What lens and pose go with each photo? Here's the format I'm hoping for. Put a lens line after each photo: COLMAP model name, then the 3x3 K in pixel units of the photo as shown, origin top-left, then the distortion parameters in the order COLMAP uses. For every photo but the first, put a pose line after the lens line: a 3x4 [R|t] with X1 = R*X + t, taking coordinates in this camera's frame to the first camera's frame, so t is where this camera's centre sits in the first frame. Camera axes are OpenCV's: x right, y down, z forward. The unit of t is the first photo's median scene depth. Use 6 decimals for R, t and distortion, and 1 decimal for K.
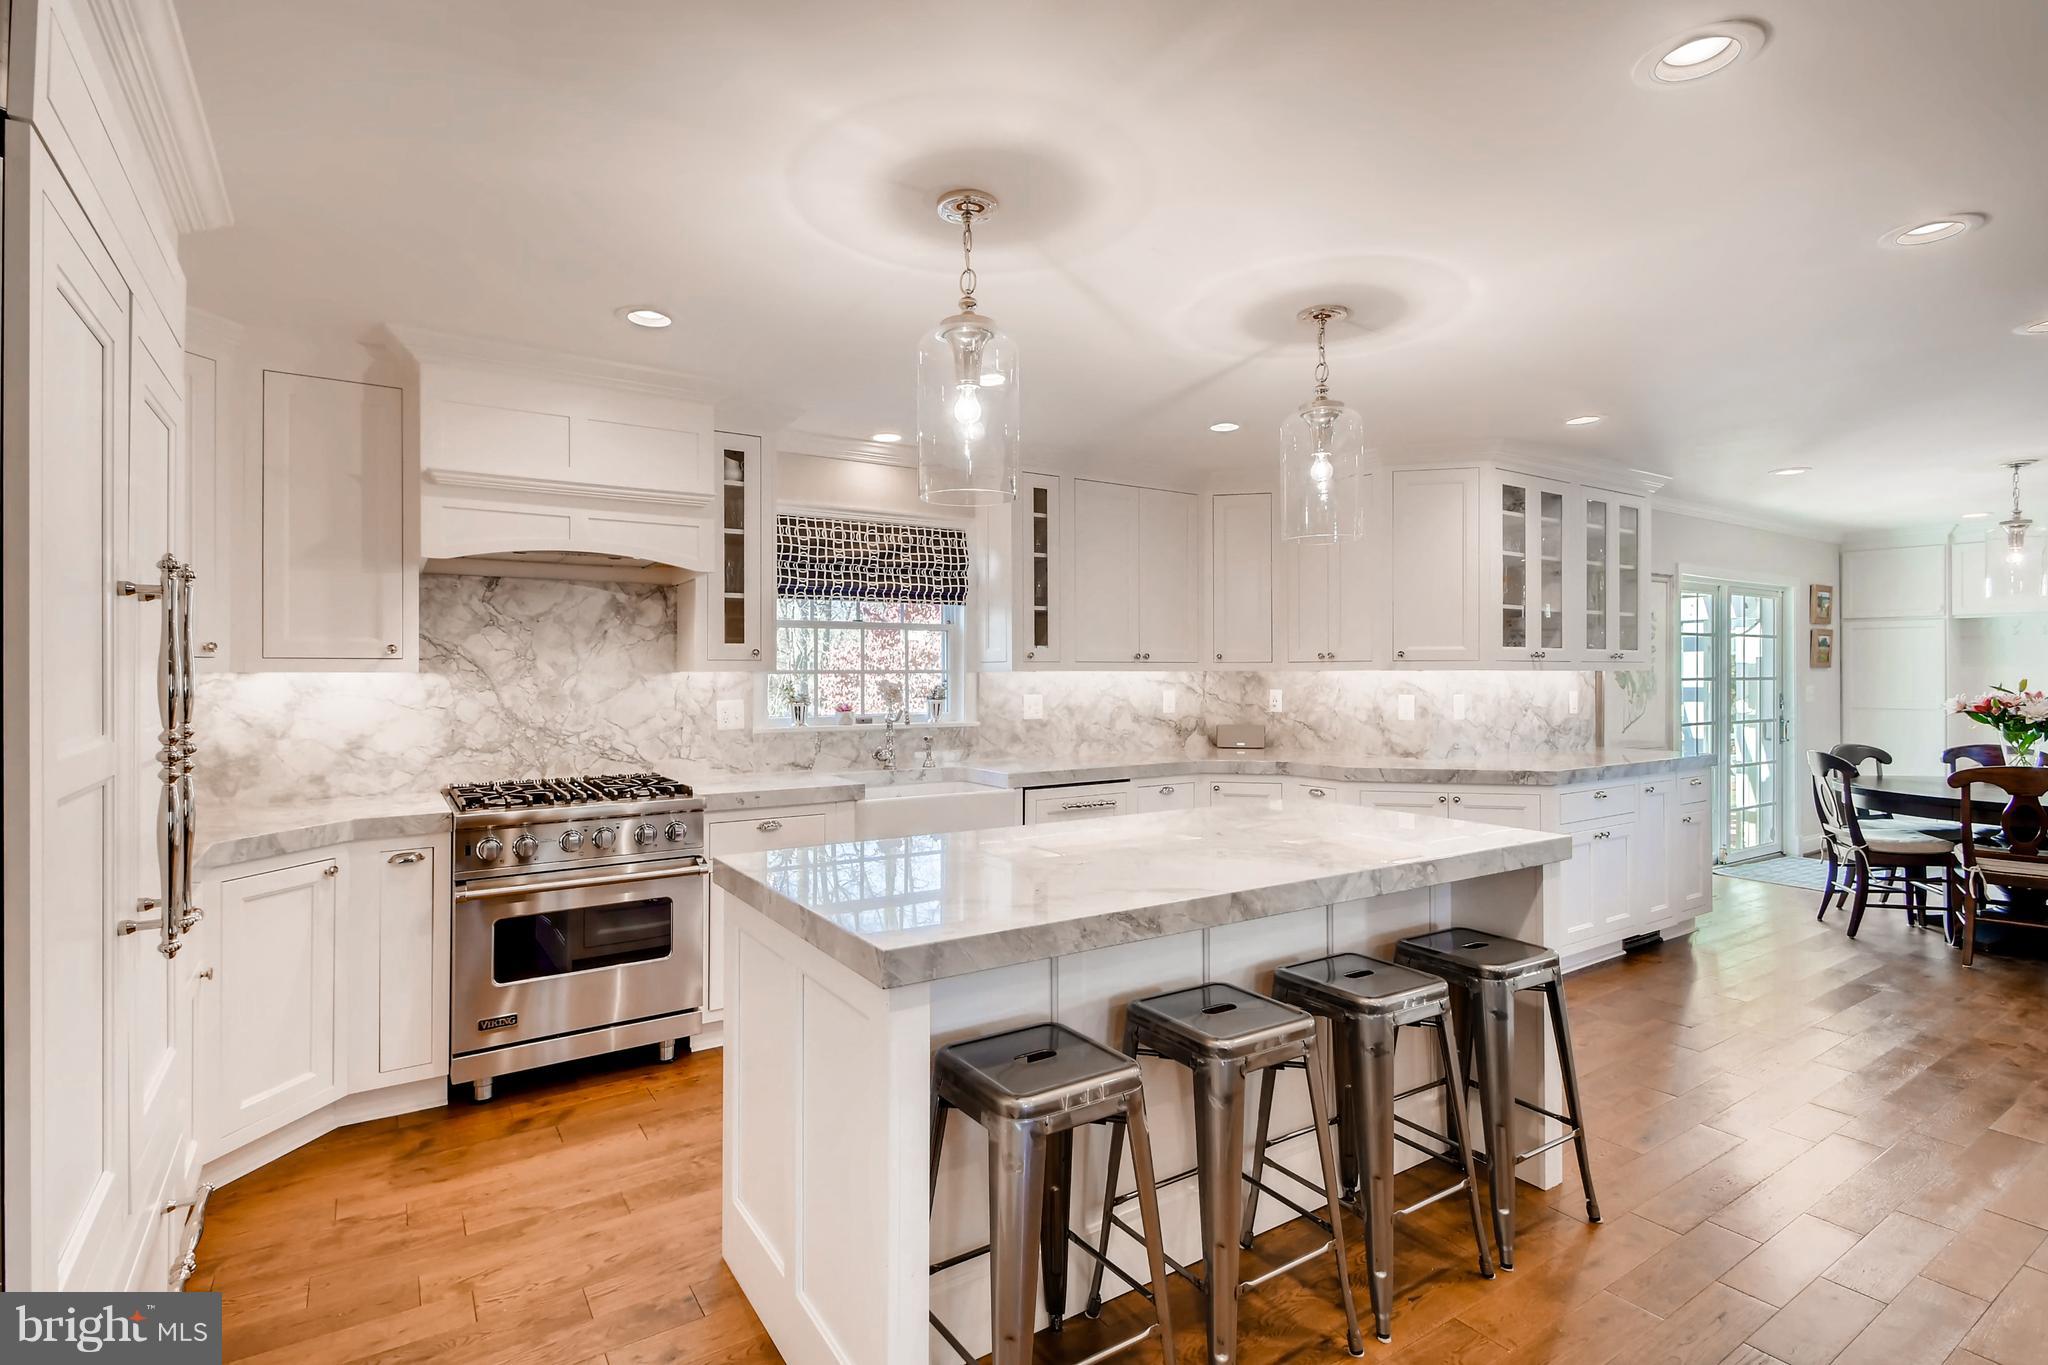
lens RADIAL K [[968.2, 0, 1009.8], [0, 968.2, 667.4], [0, 0, 1]] dist [0.007323, -0.003415]
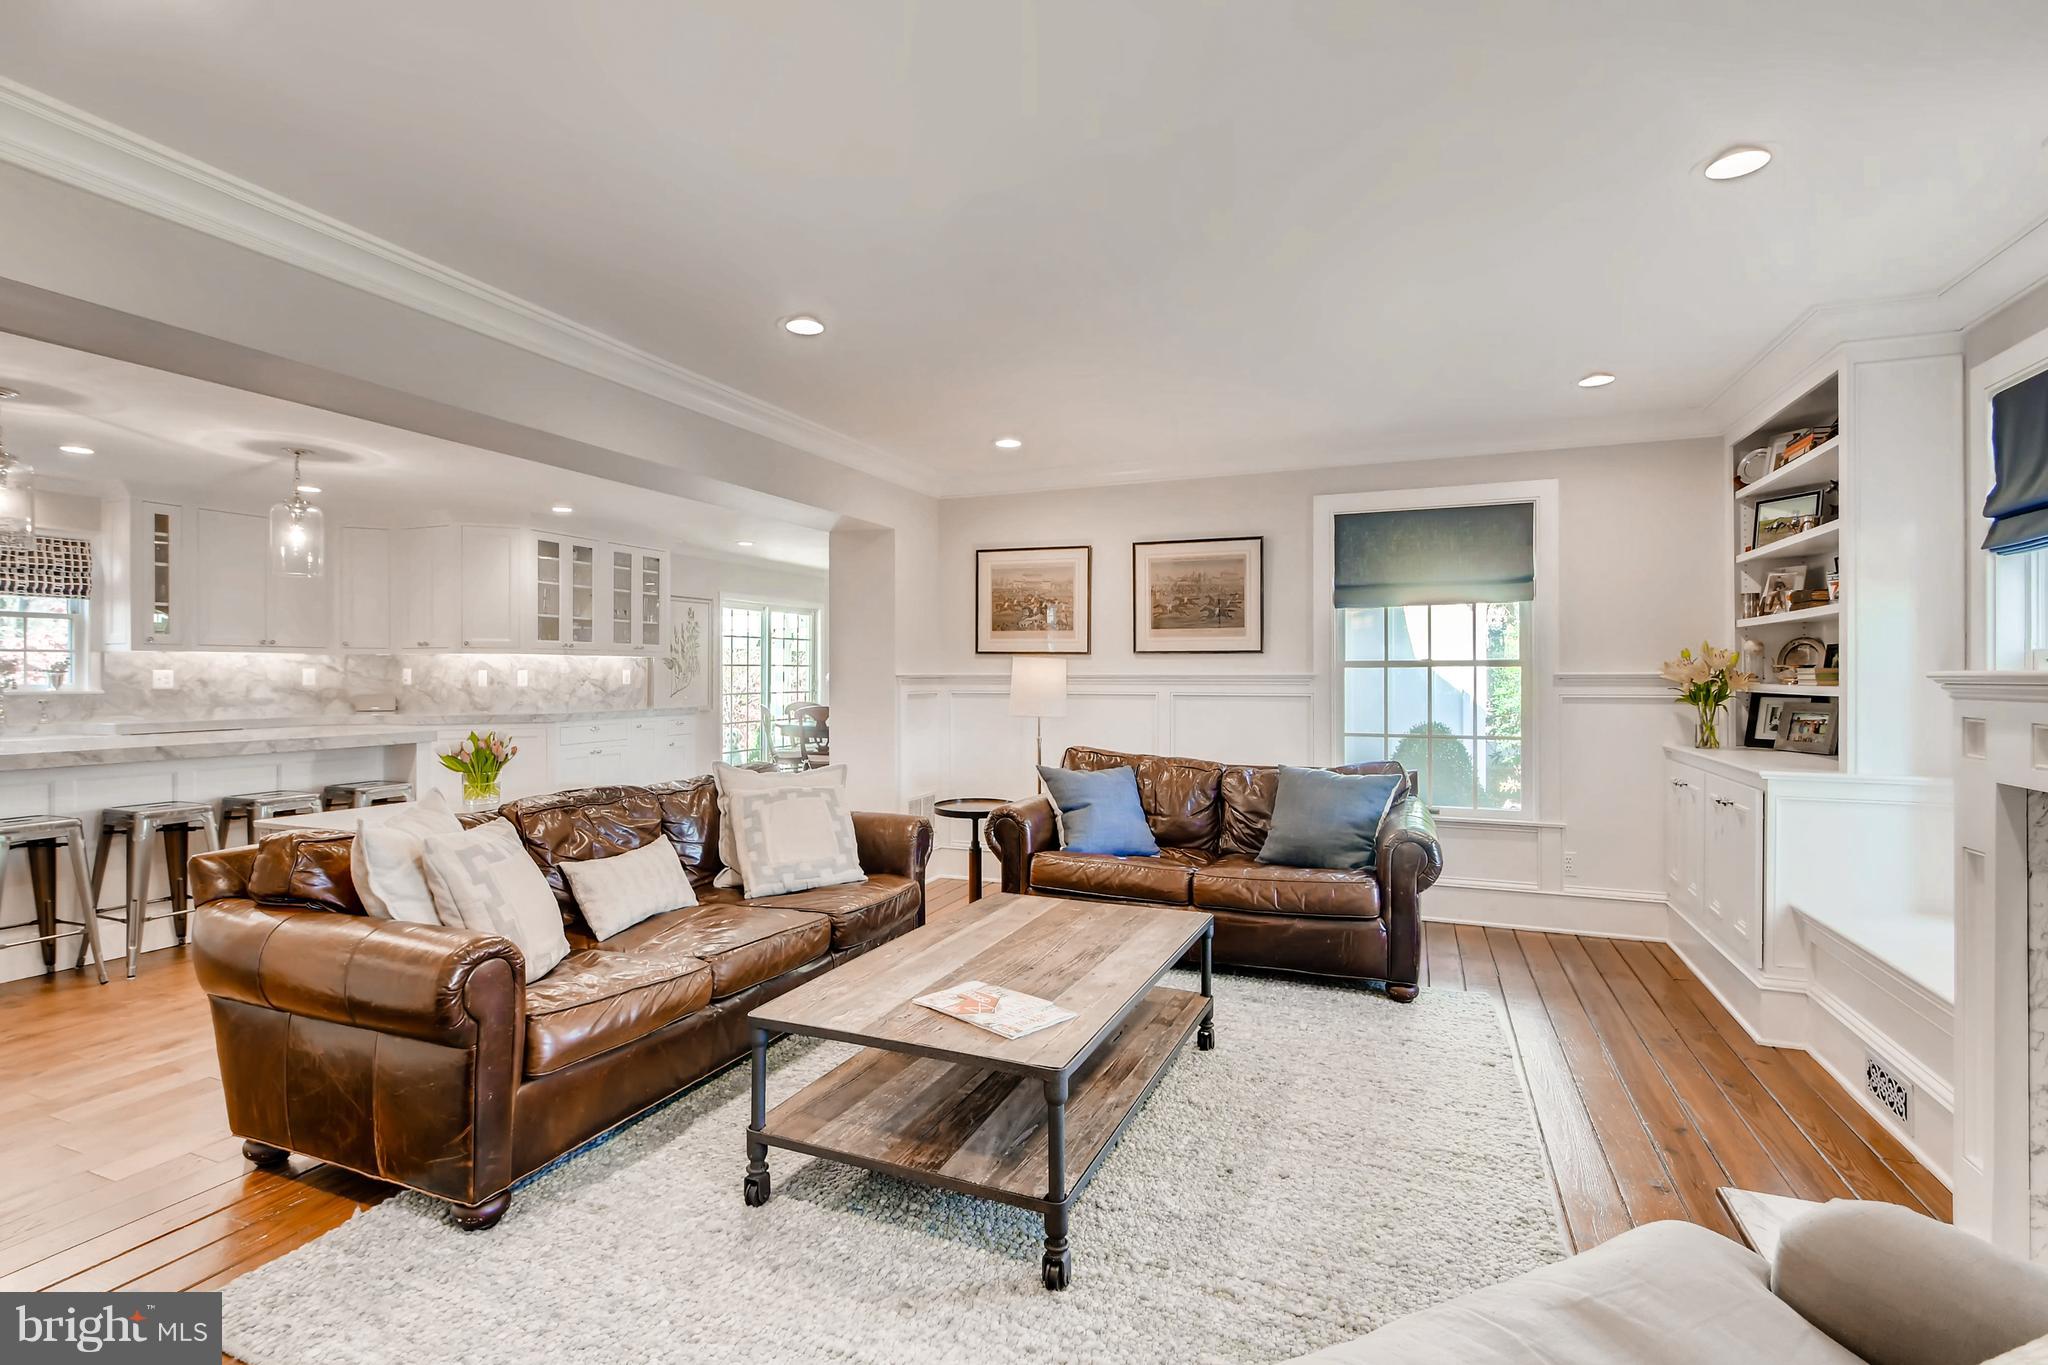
lens RADIAL K [[968.2, 0, 1007.6], [0, 968.2, 665.5], [0, 0, 1]] dist [0.007323, -0.003415]
pose [[0.824759, 0.005114, 0.565461, 0.224735], [-0.003282, 0.999986, -0.004257, 0.024518], [-0.565475, 0.001655, 0.824764, -0.731416]]
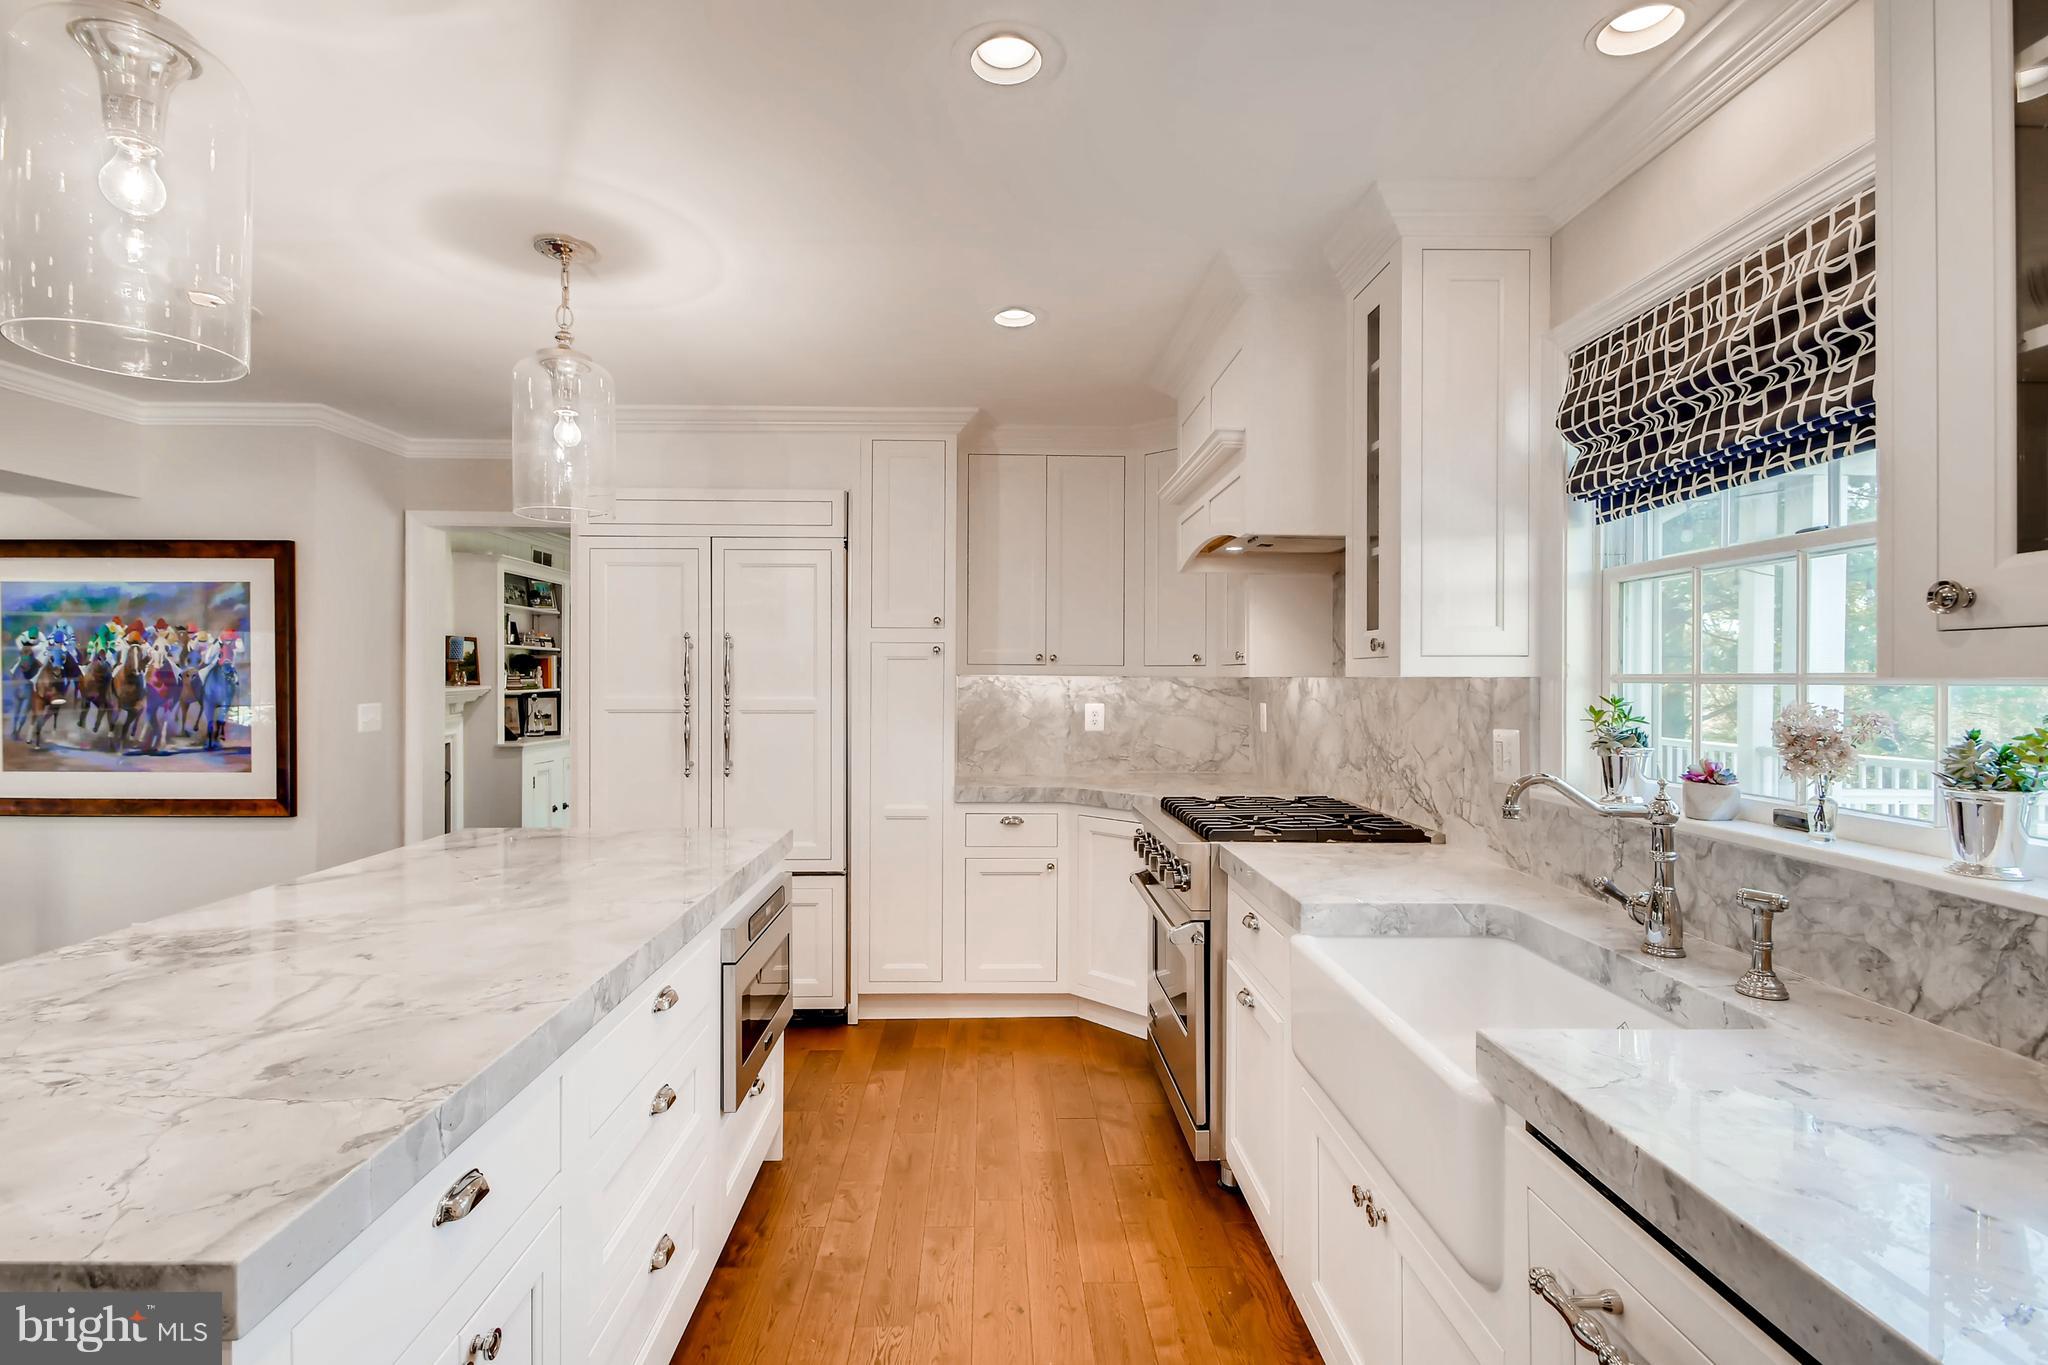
lens RADIAL K [[968.2, 0, 1008.4], [0, 968.2, 676.8], [0, 0, 1]] dist [0.007323, -0.003415]
pose [[-0.532527, -0.000480, -0.846413, 0.270519], [0.000668, 0.999999, -0.000988, 0.003793], [0.846413, -0.001091, -0.532526, 0.880214]]
